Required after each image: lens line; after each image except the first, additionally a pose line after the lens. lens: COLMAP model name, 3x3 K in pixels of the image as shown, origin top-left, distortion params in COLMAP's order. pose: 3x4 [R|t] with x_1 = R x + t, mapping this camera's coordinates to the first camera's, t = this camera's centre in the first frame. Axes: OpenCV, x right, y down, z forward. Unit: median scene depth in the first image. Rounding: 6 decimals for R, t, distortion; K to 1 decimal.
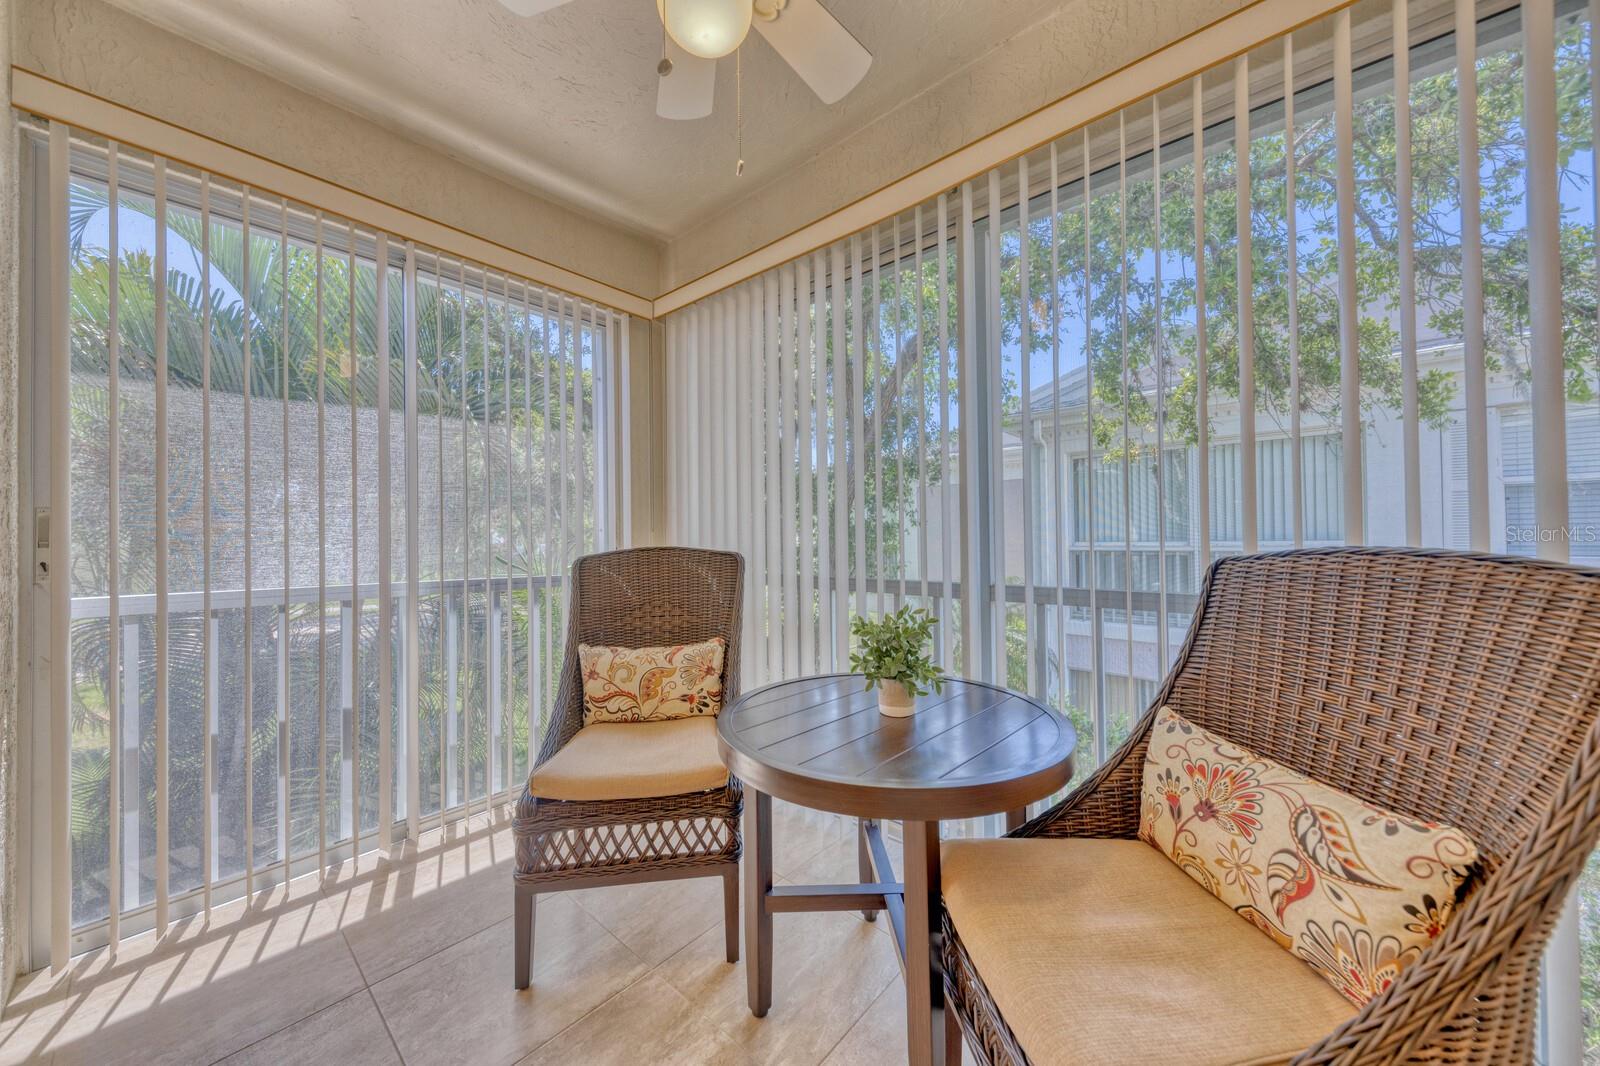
lens RADIAL K [[550.6, 0, 803.2], [0, 550.6, 531.9], [0, 0, 1]] dist [0.012116, -0.006099]
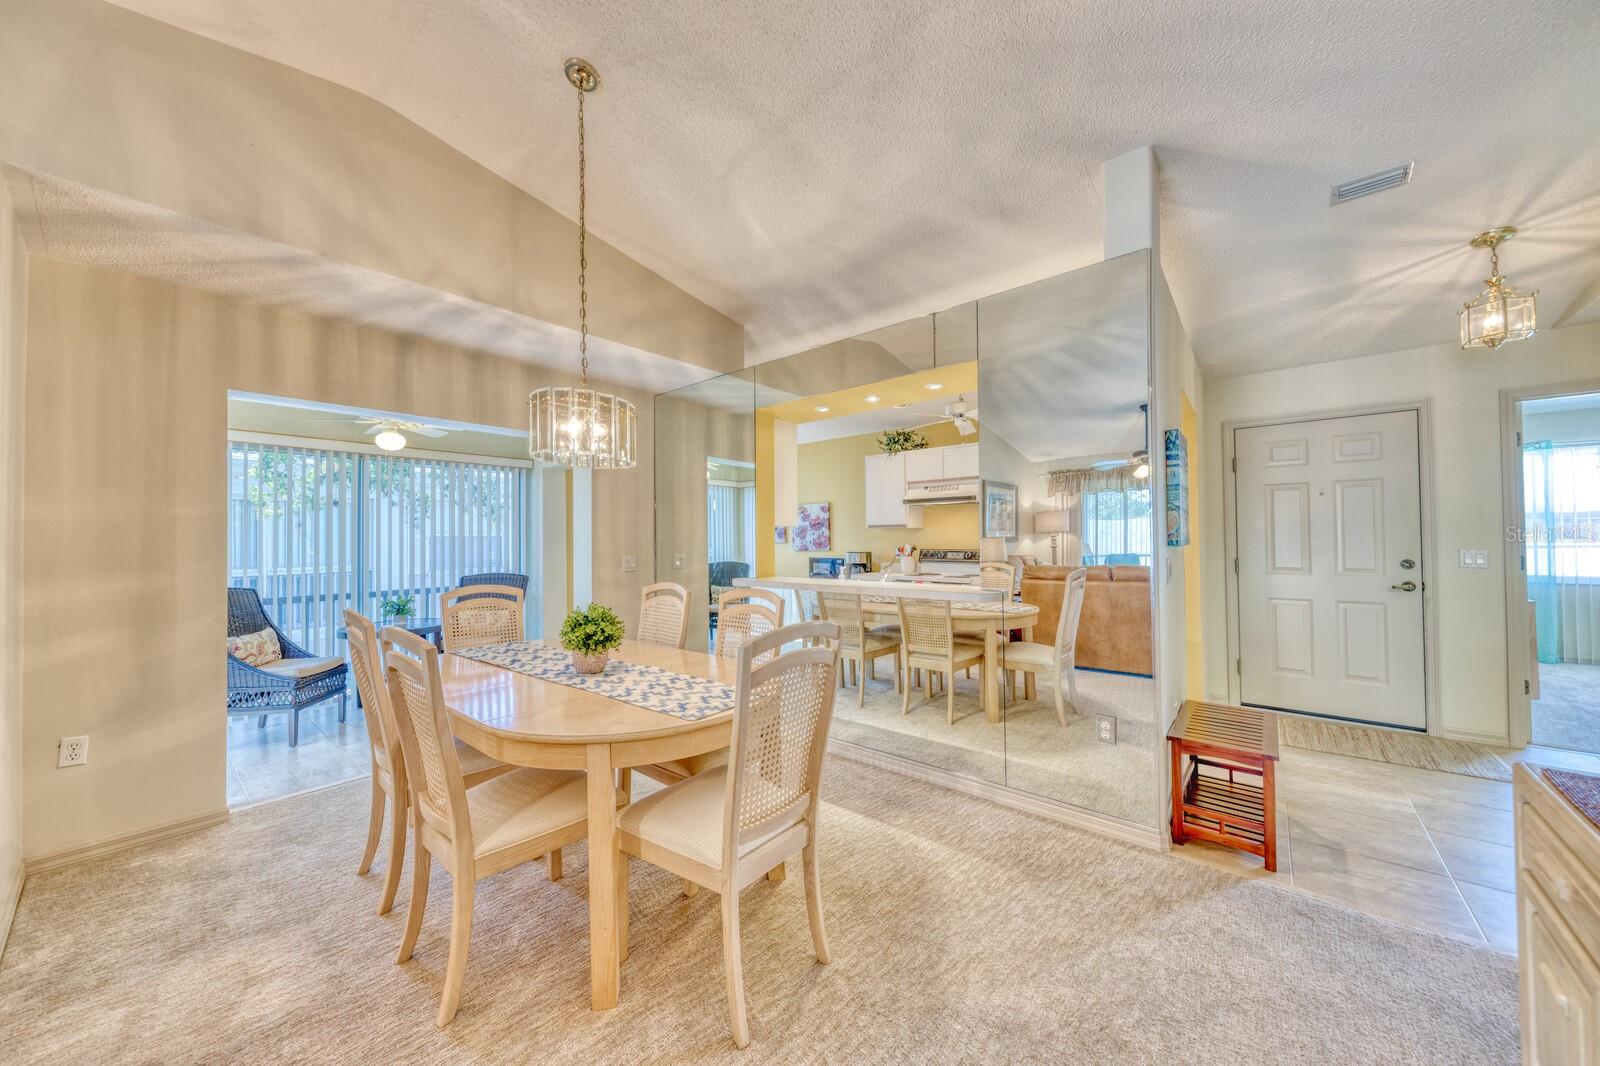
lens RADIAL K [[550.6, 0, 803.2], [0, 550.6, 531.9], [0, 0, 1]] dist [0.012116, -0.006099]
pose [[-0.022360, 0.027137, 0.999382, -2.579882], [0.003226, 0.999628, -0.027072, -0.125569], [-0.999745, 0.002619, -0.022439, -1.135458]]
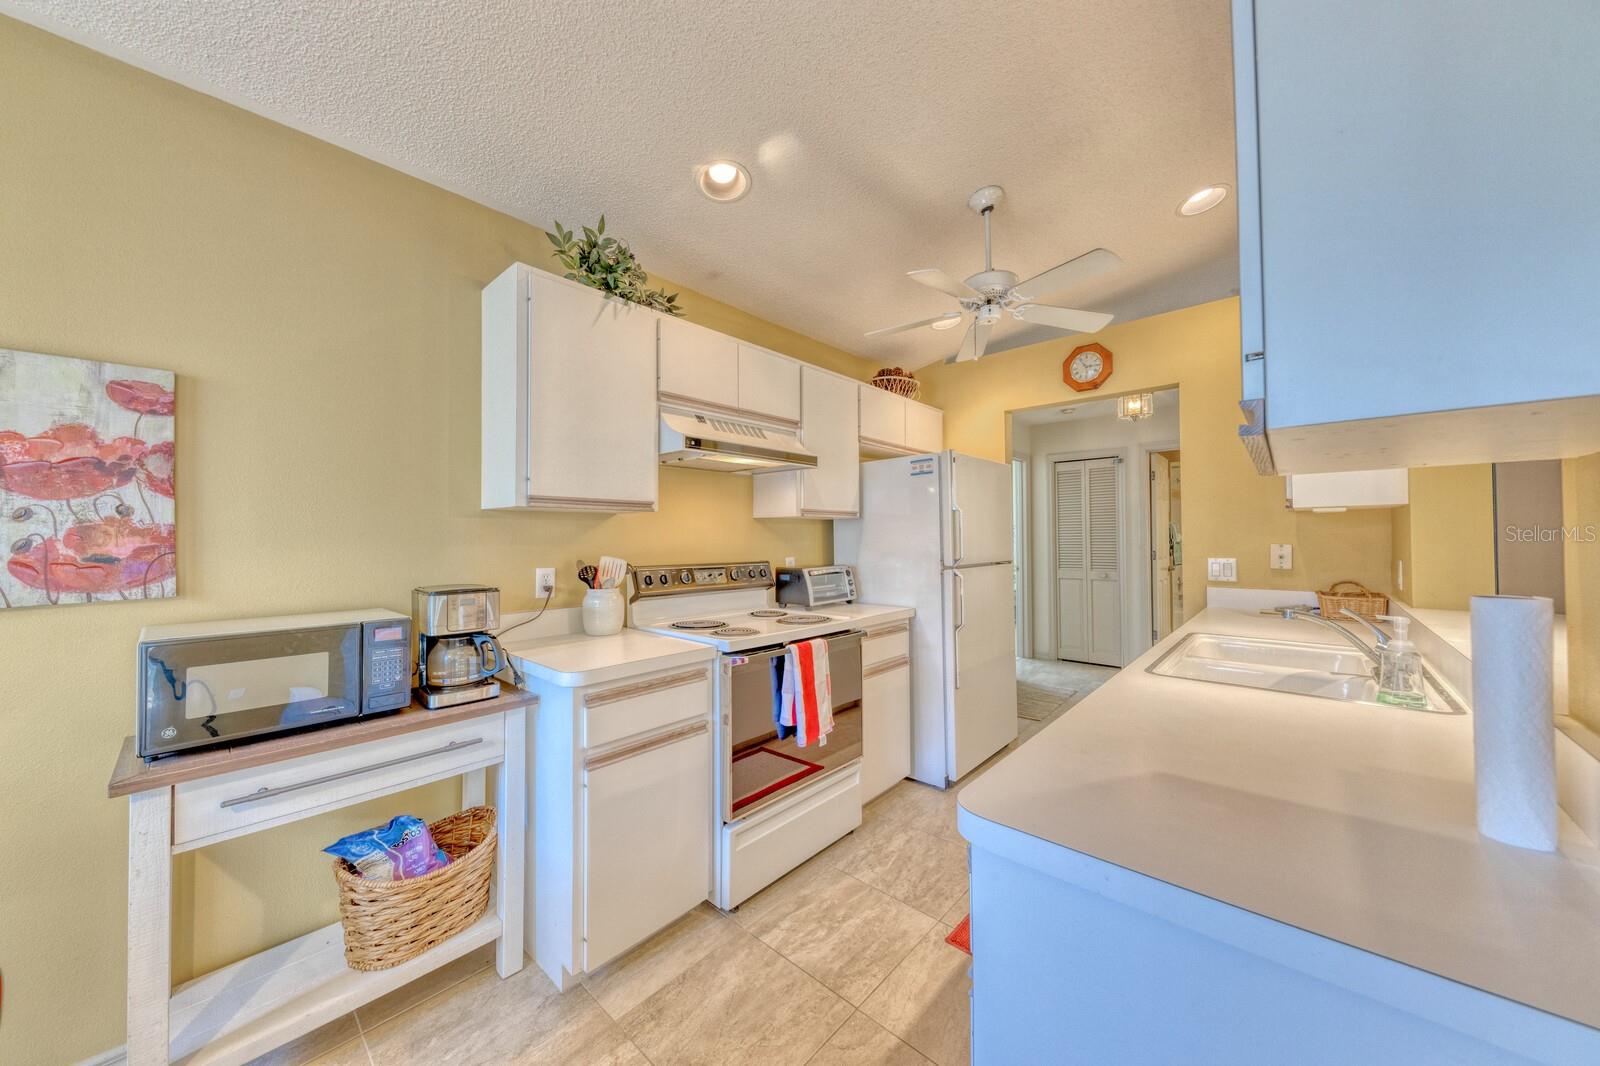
lens RADIAL K [[550.6, 0, 803.2], [0, 550.6, 531.9], [0, 0, 1]] dist [0.012116, -0.006099]
pose [[-0.999610, 0.022556, 0.016474, 0.399358], [0.022229, 0.999557, -0.019795, -0.159330], [-0.016913, -0.019421, -0.999668, -0.588324]]
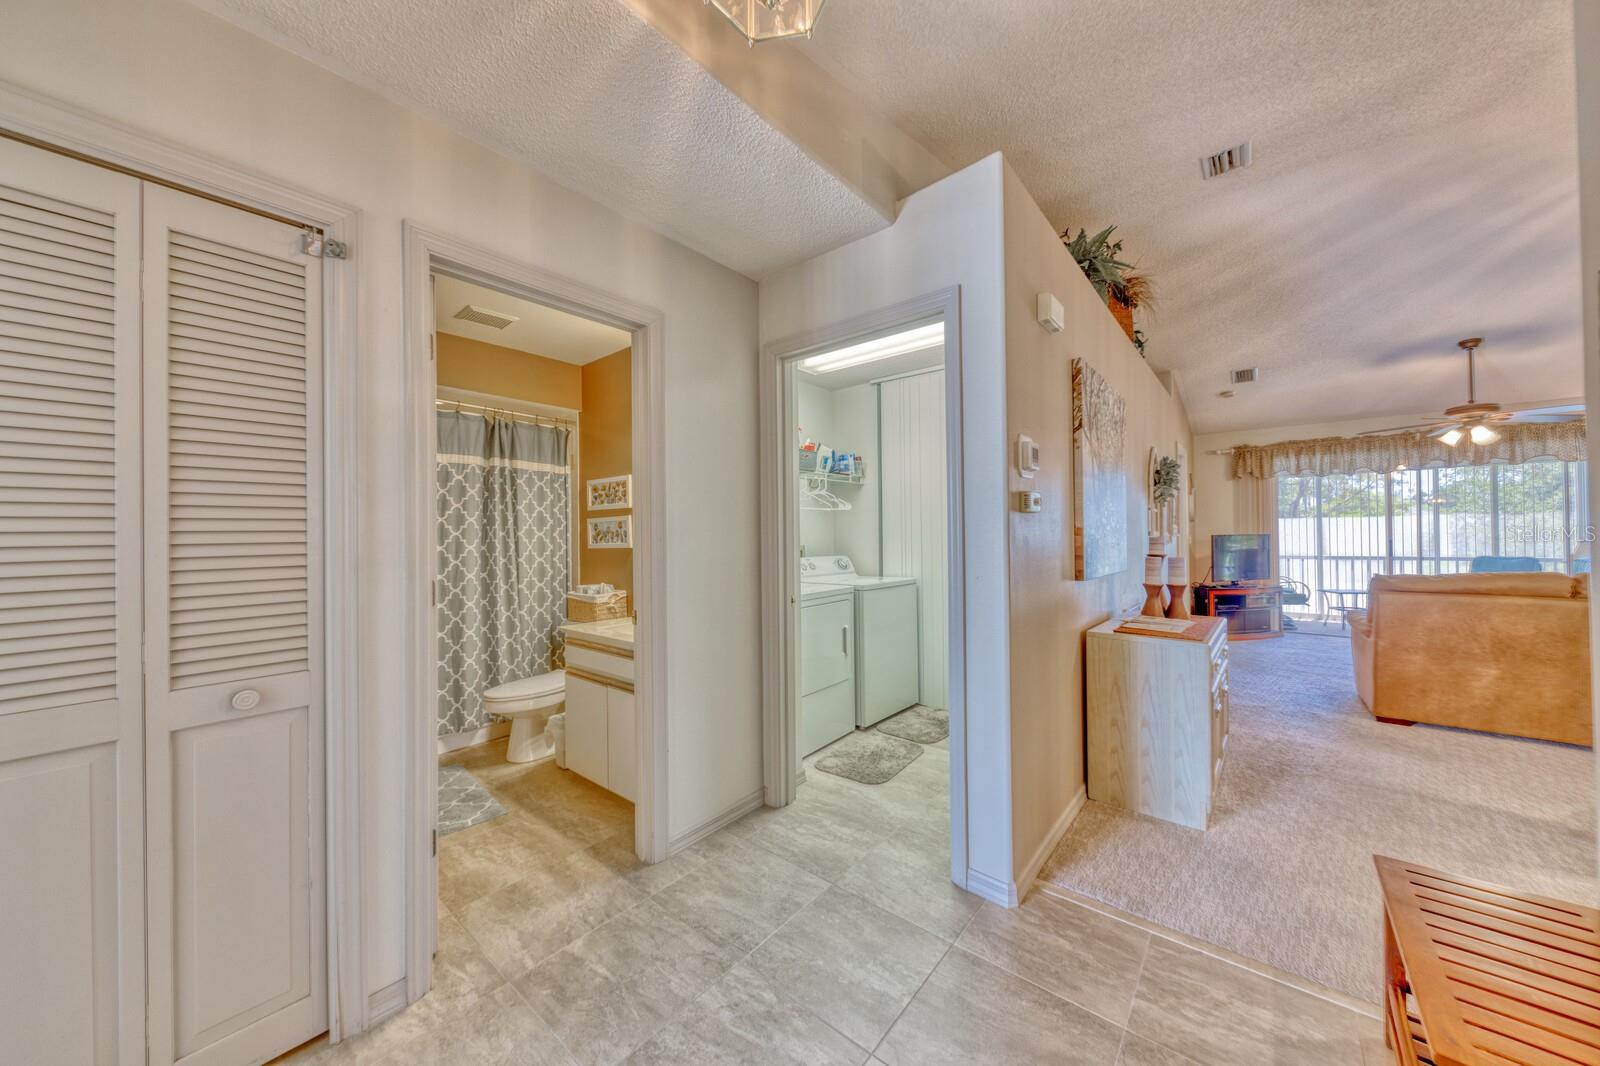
lens RADIAL K [[550.6, 0, 803.2], [0, 550.6, 531.9], [0, 0, 1]] dist [0.012116, -0.006099]
pose [[0.022817, 0.008278, -0.999705, -0.519868], [0.019930, 0.999763, 0.008734, -0.154063], [0.999541, -0.020123, 0.022647, -3.117816]]
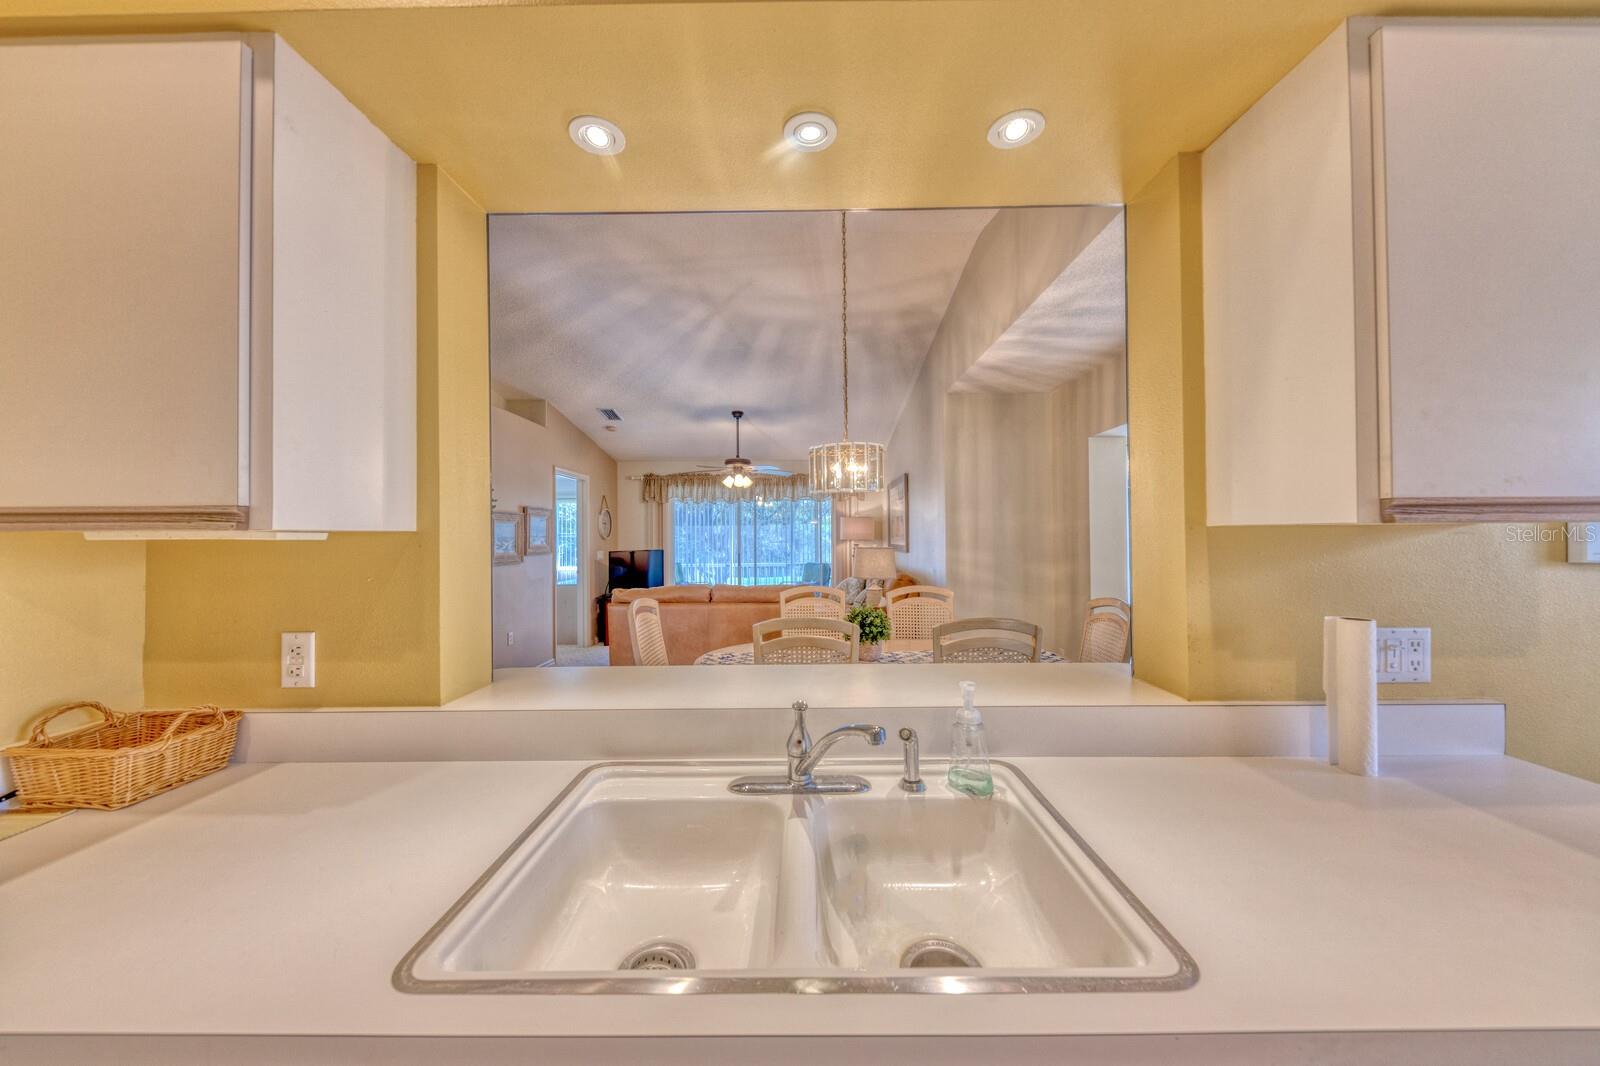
lens RADIAL K [[552.9, 0, 800.5], [0, 552.9, 521.3], [0, 0, 1]] dist [-0.000665, -0.000092]
pose [[0.648542, -0.012511, -0.761076, -0.042911], [0.003776, 0.999905, -0.013220, -0.211420], [0.761169, 0.005700, 0.648528, -1.878818]]
